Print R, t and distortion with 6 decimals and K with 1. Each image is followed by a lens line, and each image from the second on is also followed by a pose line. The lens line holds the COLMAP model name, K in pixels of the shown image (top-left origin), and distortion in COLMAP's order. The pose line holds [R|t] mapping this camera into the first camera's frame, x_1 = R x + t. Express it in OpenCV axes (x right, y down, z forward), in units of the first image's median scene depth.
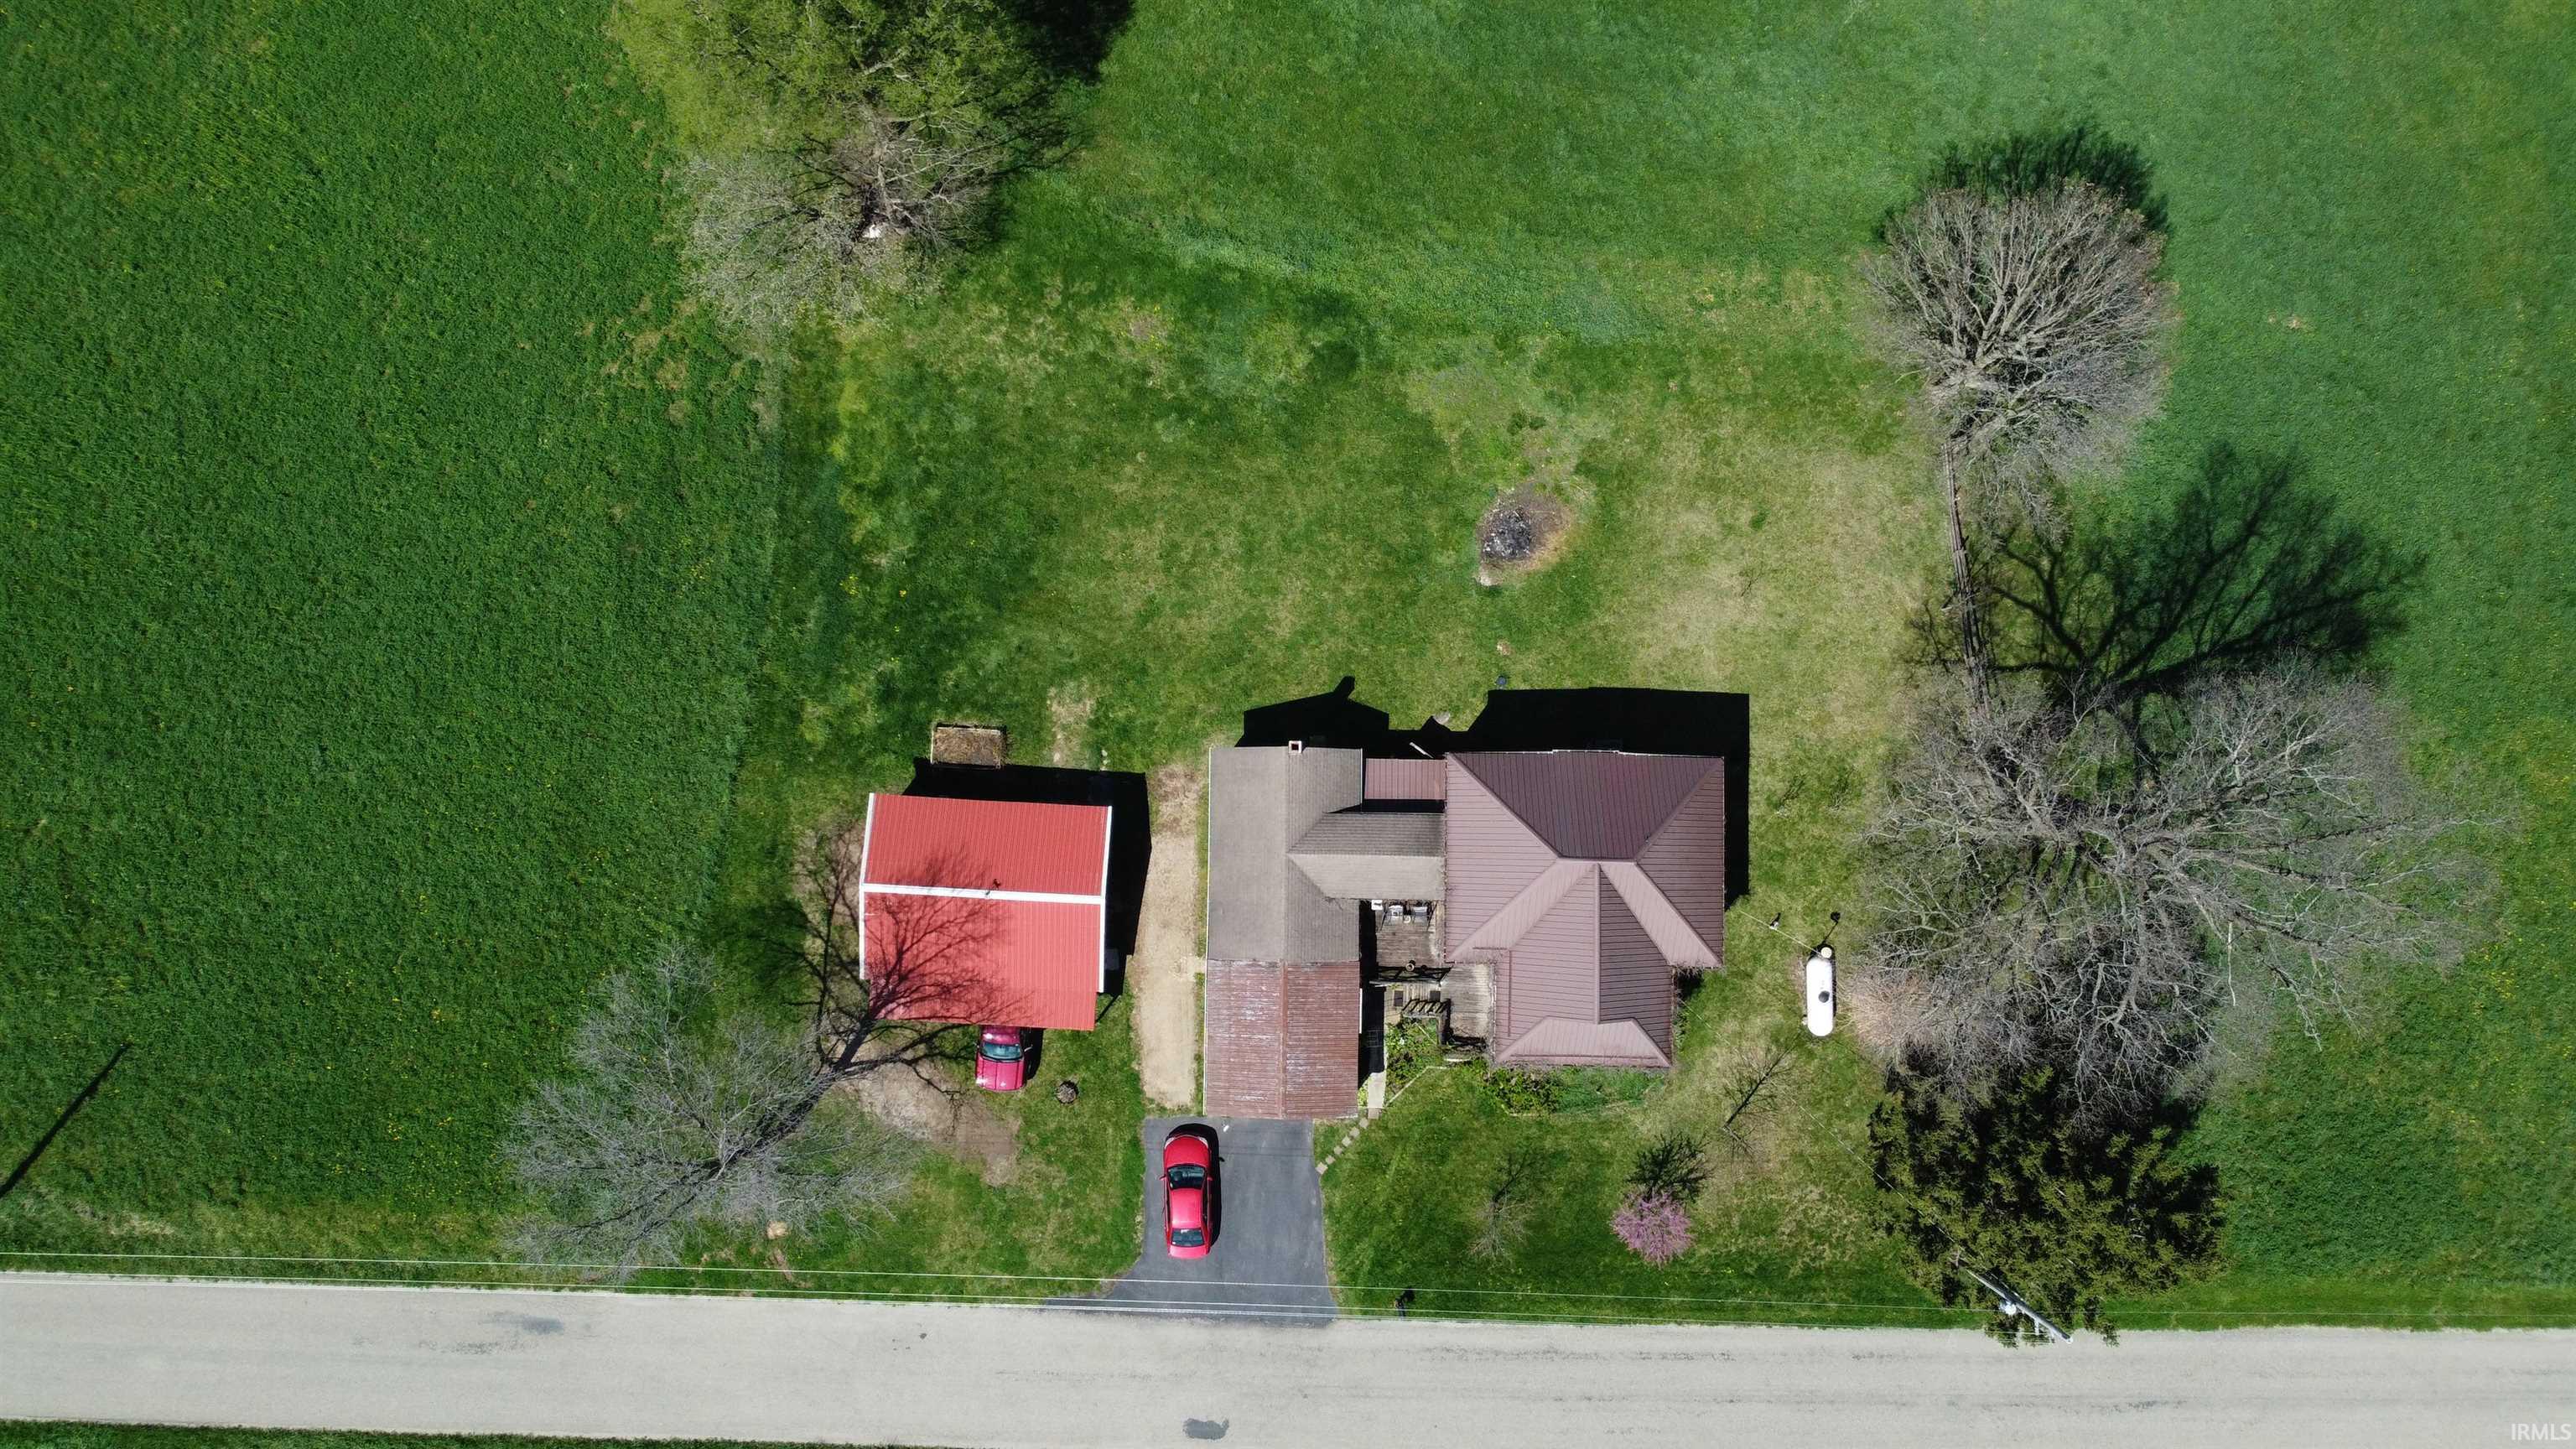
lens RADIAL K [[1938.1, 0, 1288.0], [0, 1938.1, 724.5], [0, 0, 1]] dist [-0.006271, -0.000426]
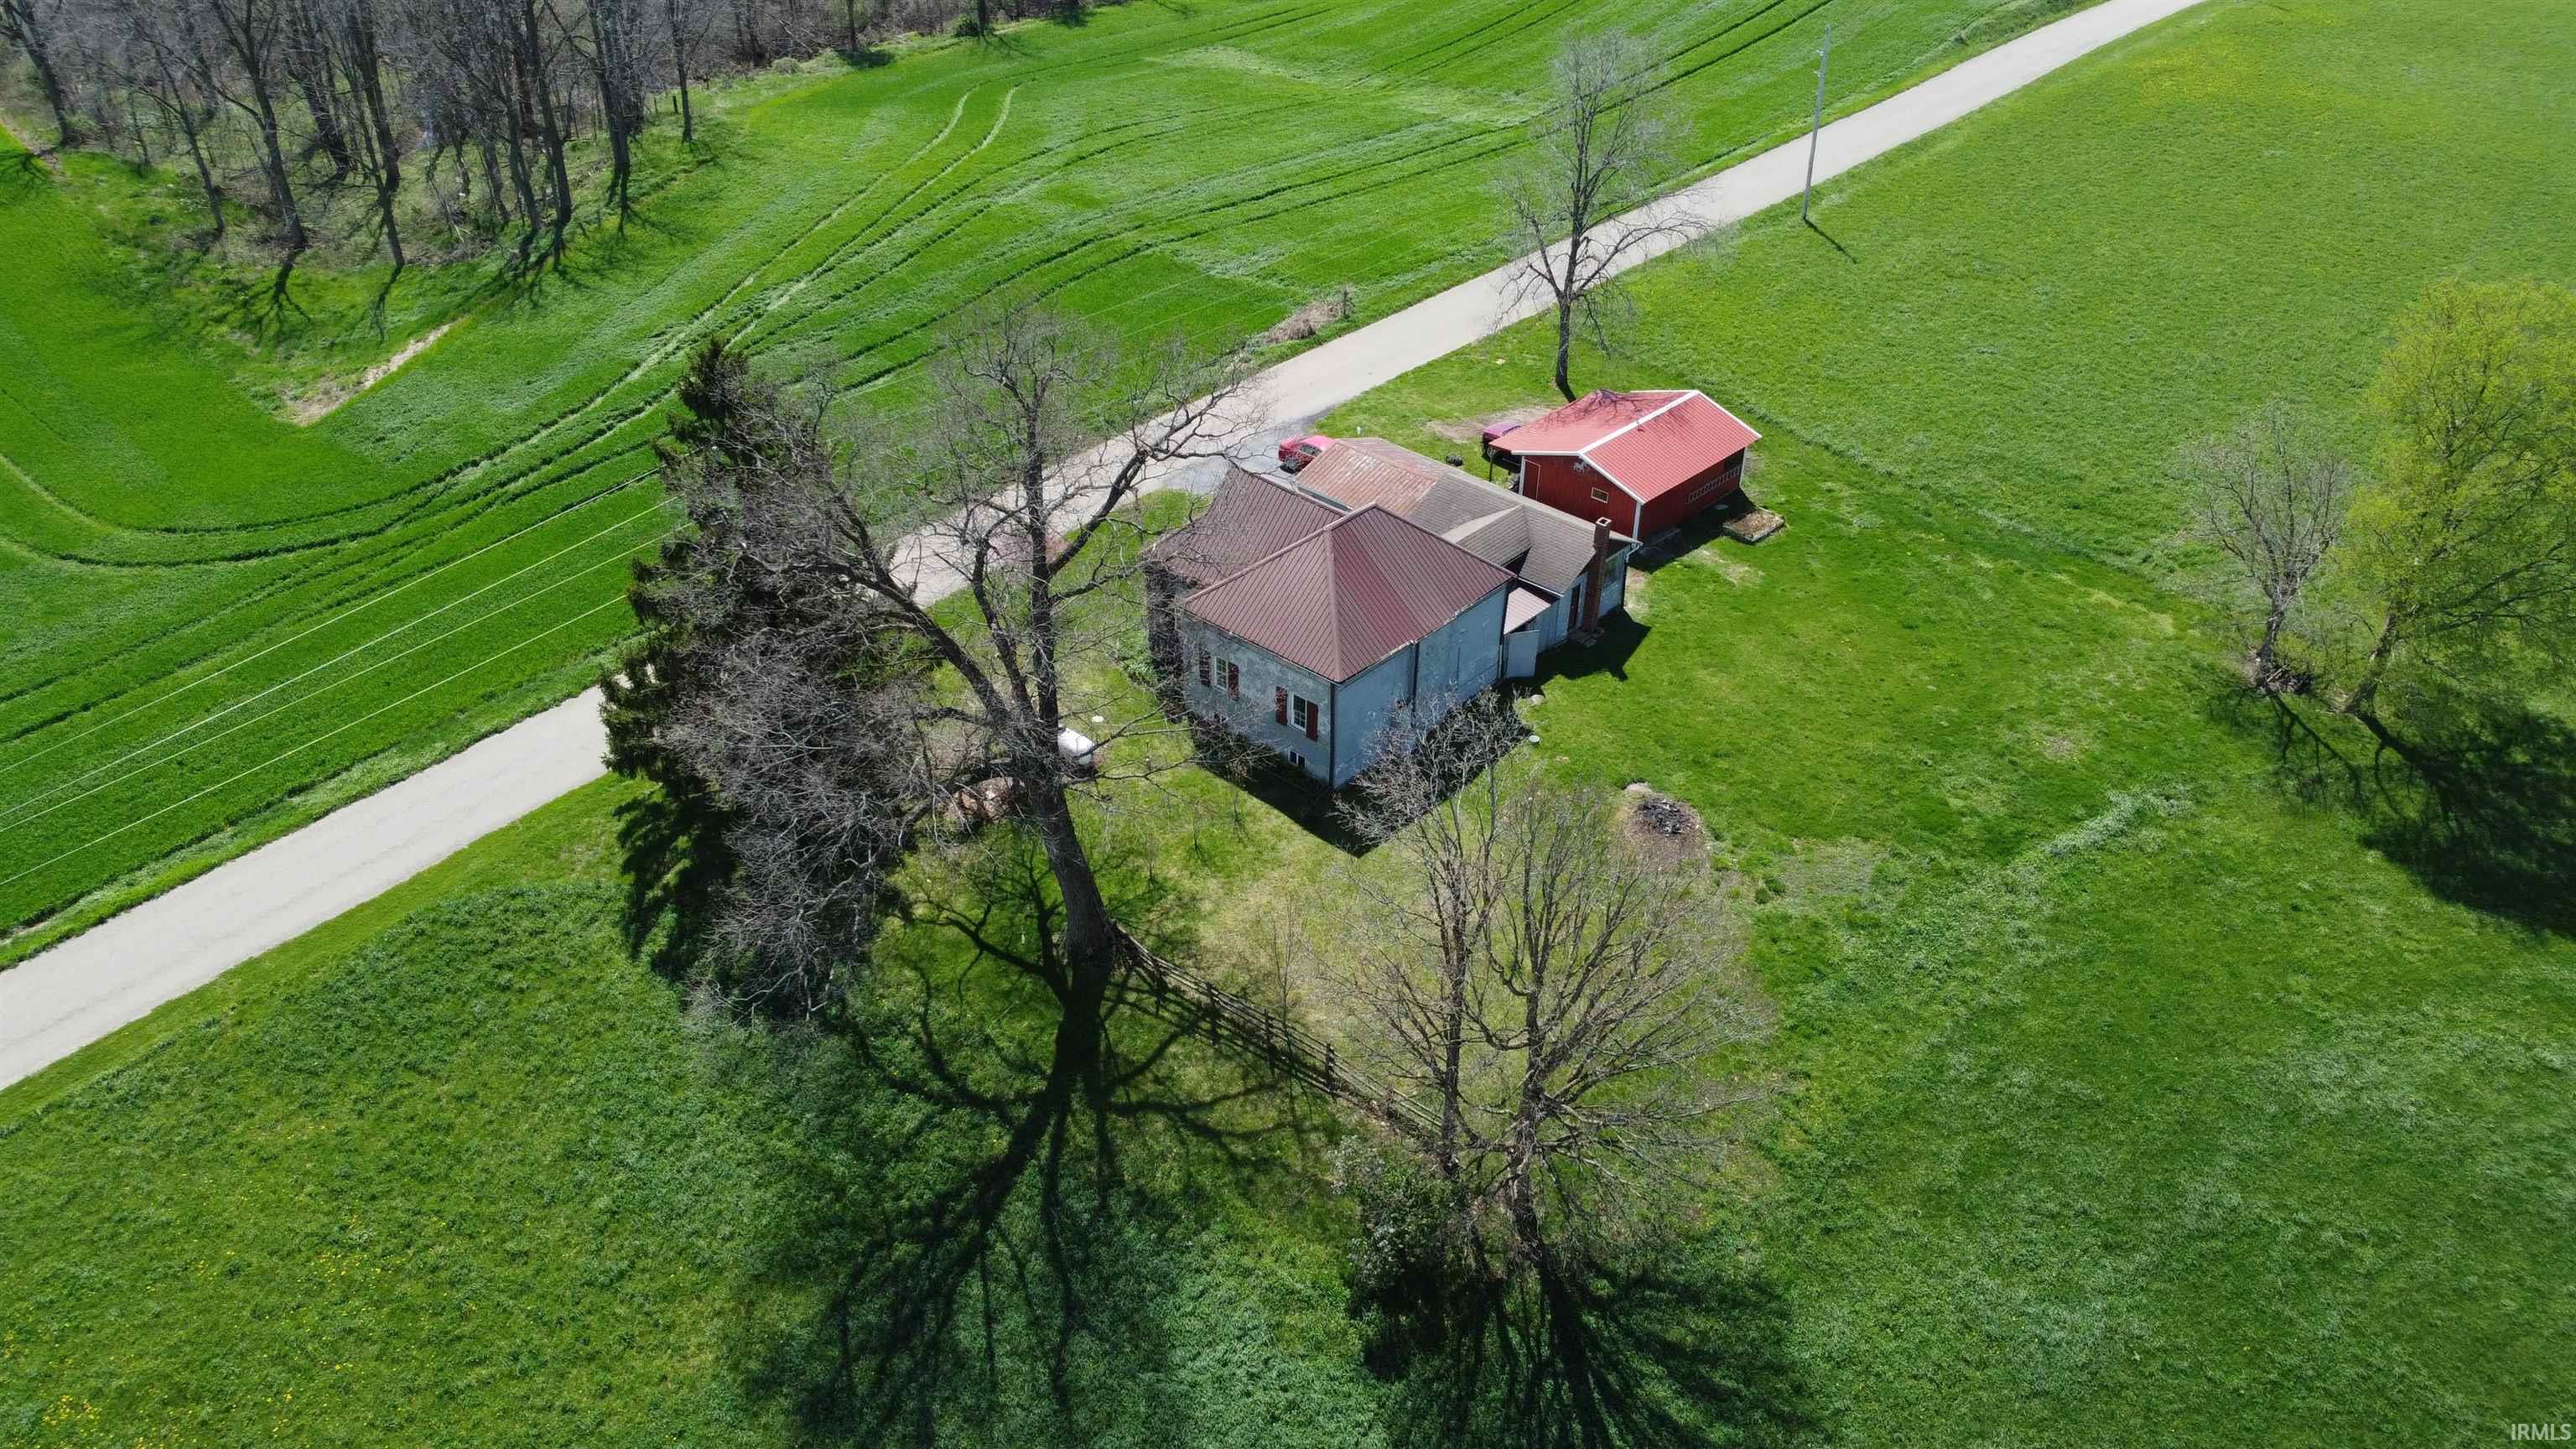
lens RADIAL K [[1938.1, 0, 1288.0], [0, 1938.1, 724.5], [0, 0, 1]] dist [-0.006271, -0.000426]
pose [[-0.647173, 0.430641, -0.629059, 0.768823], [-0.761583, -0.328372, 0.558716, -0.449776], [0.034041, 0.840666, 0.540483, 0.483587]]
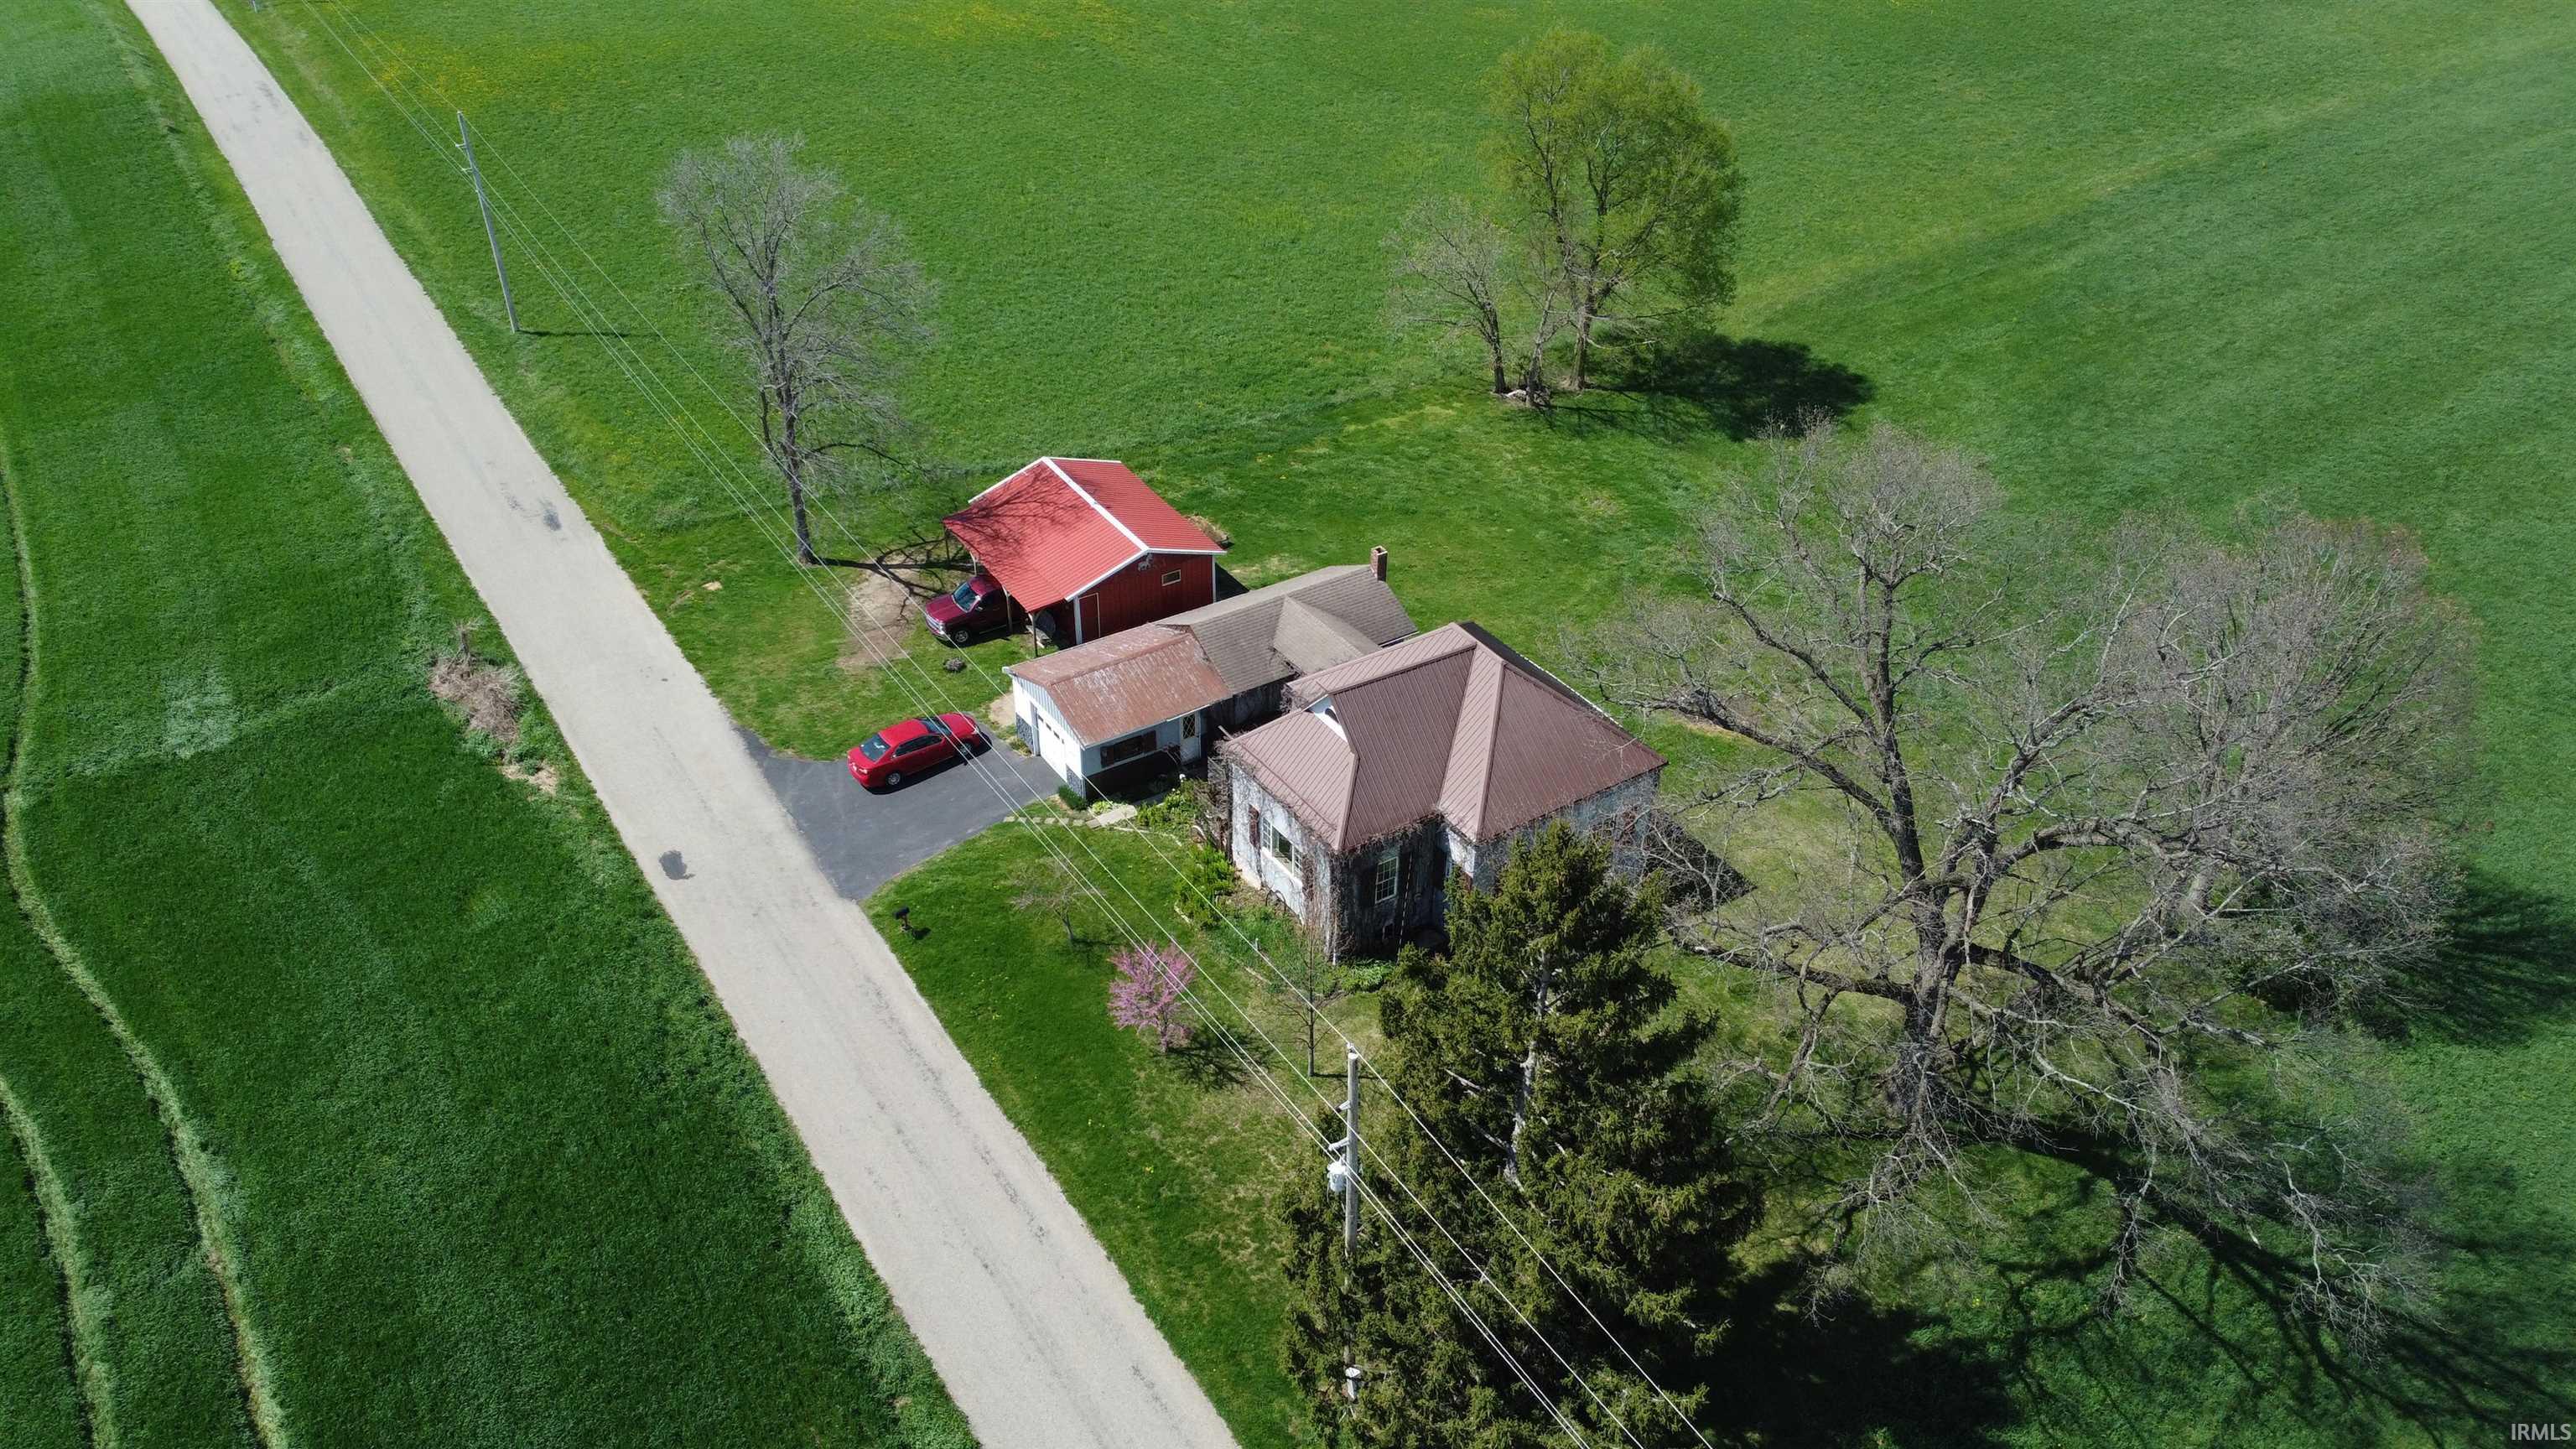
lens RADIAL K [[1938.1, 0, 1288.0], [0, 1938.1, 724.5], [0, 0, 1]] dist [-0.006271, -0.000426]
pose [[0.563413, 0.476297, -0.675061, 0.645248], [-0.825371, 0.360541, -0.434480, 0.480889], [0.036445, 0.801967, 0.596255, 0.444581]]
